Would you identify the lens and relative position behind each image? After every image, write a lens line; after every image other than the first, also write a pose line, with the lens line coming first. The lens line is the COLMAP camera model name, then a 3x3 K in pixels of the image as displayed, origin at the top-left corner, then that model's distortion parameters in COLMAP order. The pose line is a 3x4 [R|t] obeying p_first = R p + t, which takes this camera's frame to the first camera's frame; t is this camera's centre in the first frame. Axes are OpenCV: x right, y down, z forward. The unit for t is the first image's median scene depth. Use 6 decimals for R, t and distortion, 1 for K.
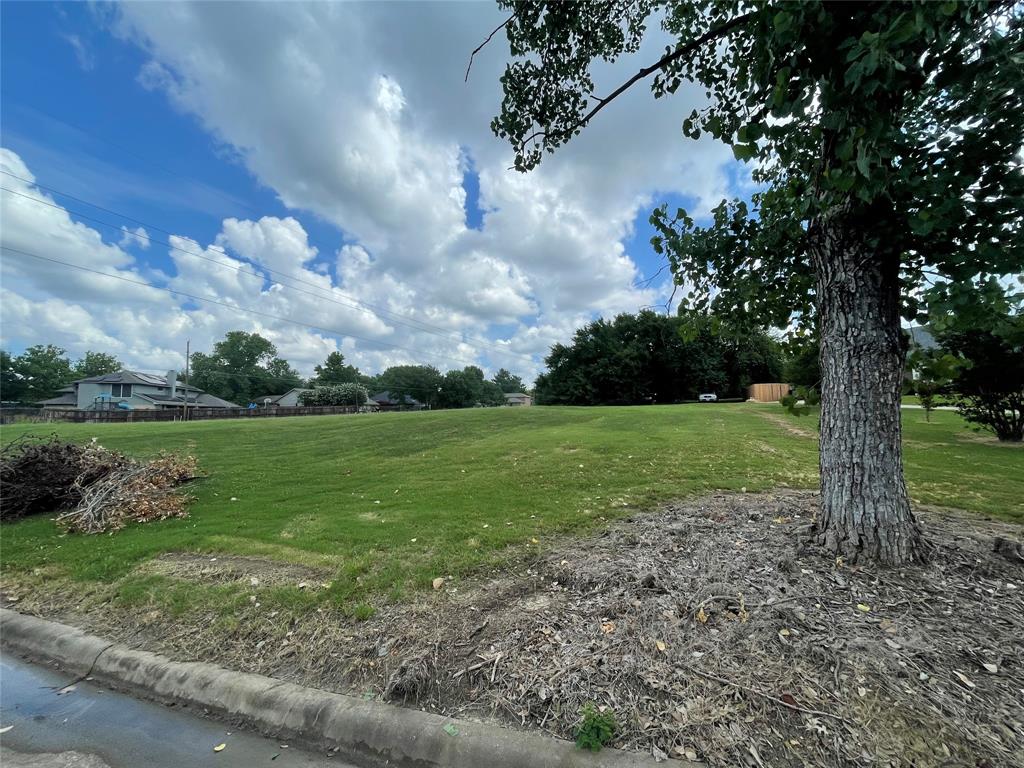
lens RADIAL K [[411.4, 0, 508.6], [0, 411.4, 376.1], [0, 0, 1]] dist [-0.001476, -0.000094]
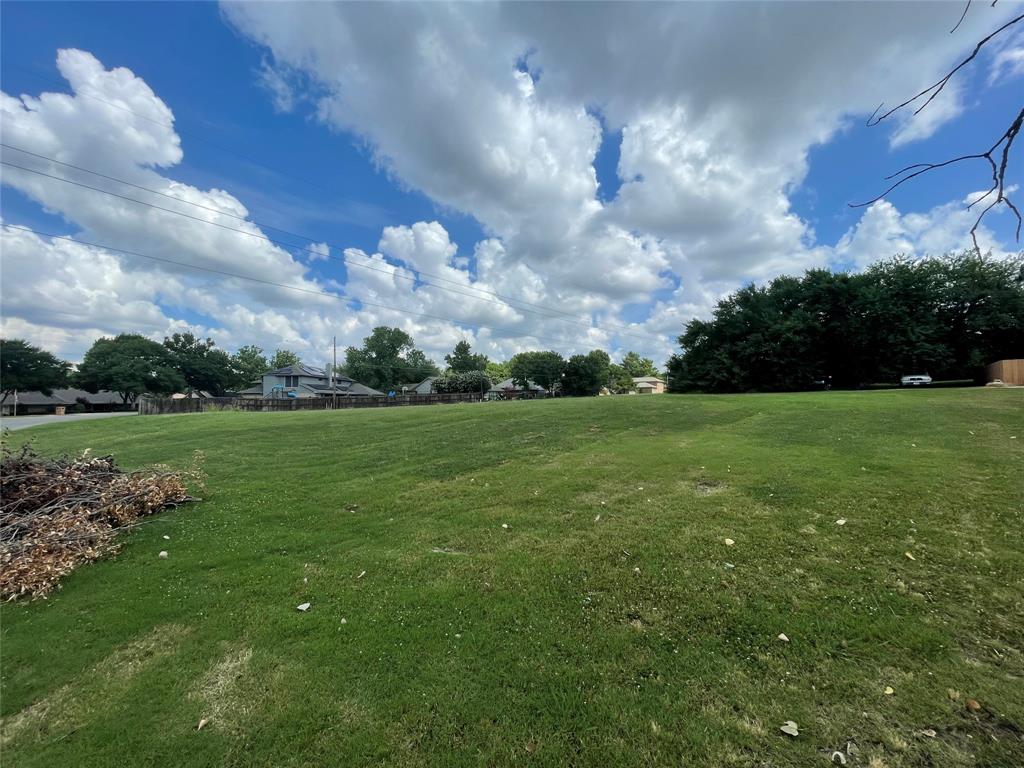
lens RADIAL K [[413.2, 0, 512.0], [0, 413.2, 384.0], [0, 0, 1]] dist [-0.001238, -0.000224]
pose [[0.951623, -0.012179, -0.307026, 0.013007], [0.029210, 0.998275, 0.050937, 0.000041], [0.305876, -0.057441, 0.950337, 0.042181]]
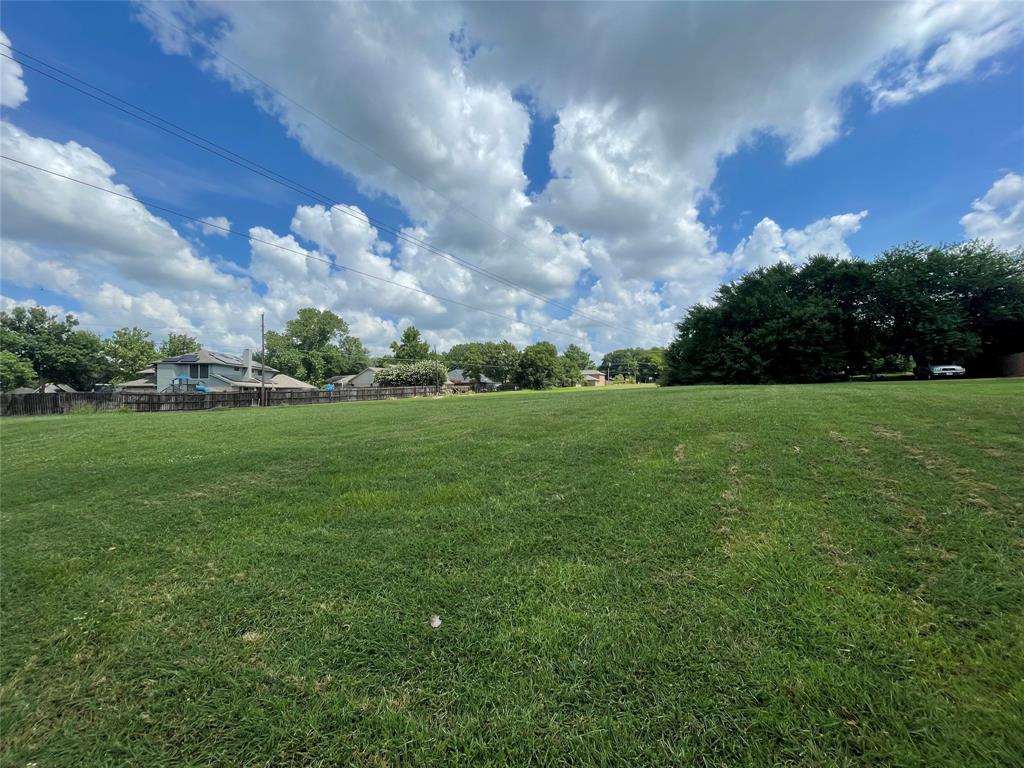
lens RADIAL K [[410.5, 0, 510.3], [0, 410.5, 387.2], [0, 0, 1]] dist [-0.001554, 0.000034]
pose [[0.992175, -0.007161, -0.124648, -0.082355], [0.017113, 0.996731, 0.078955, 0.006054], [0.123675, -0.080470, 0.989055, 0.109498]]
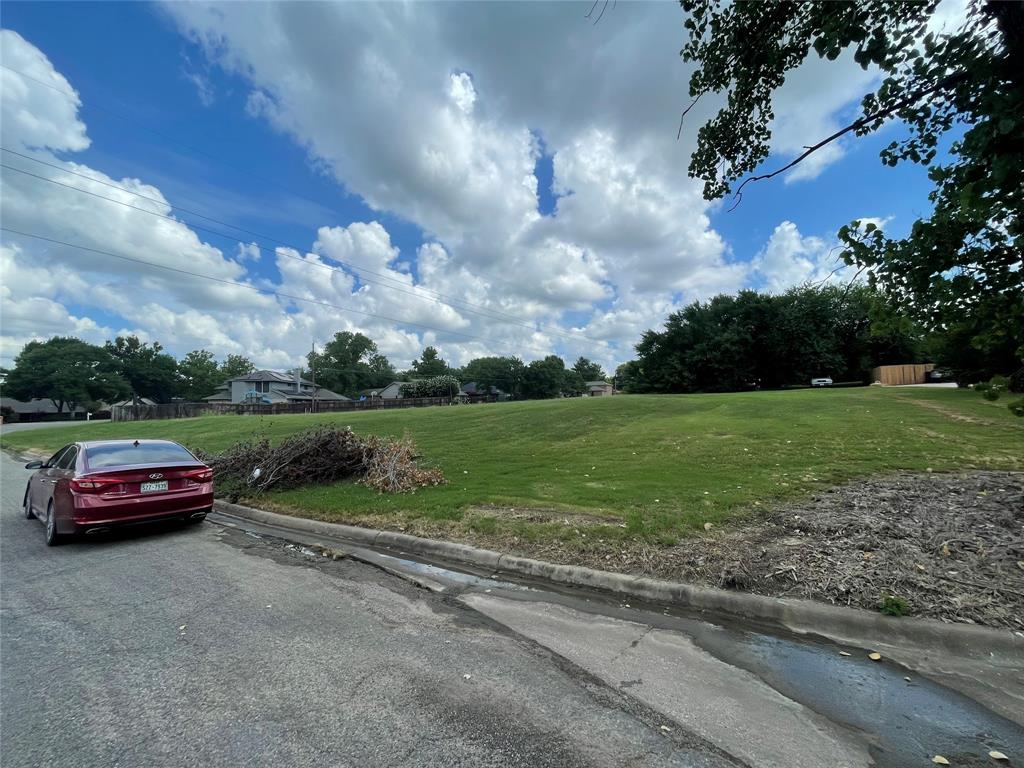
lens RADIAL K [[410.5, 0, 510.3], [0, 410.5, 387.2], [0, 0, 1]] dist [-0.001554, 0.000034]
pose [[0.983868, -0.020214, -0.177749, -0.022137], [0.029820, 0.998226, 0.051534, -0.002470], [0.176392, -0.056003, 0.982726, -0.017930]]
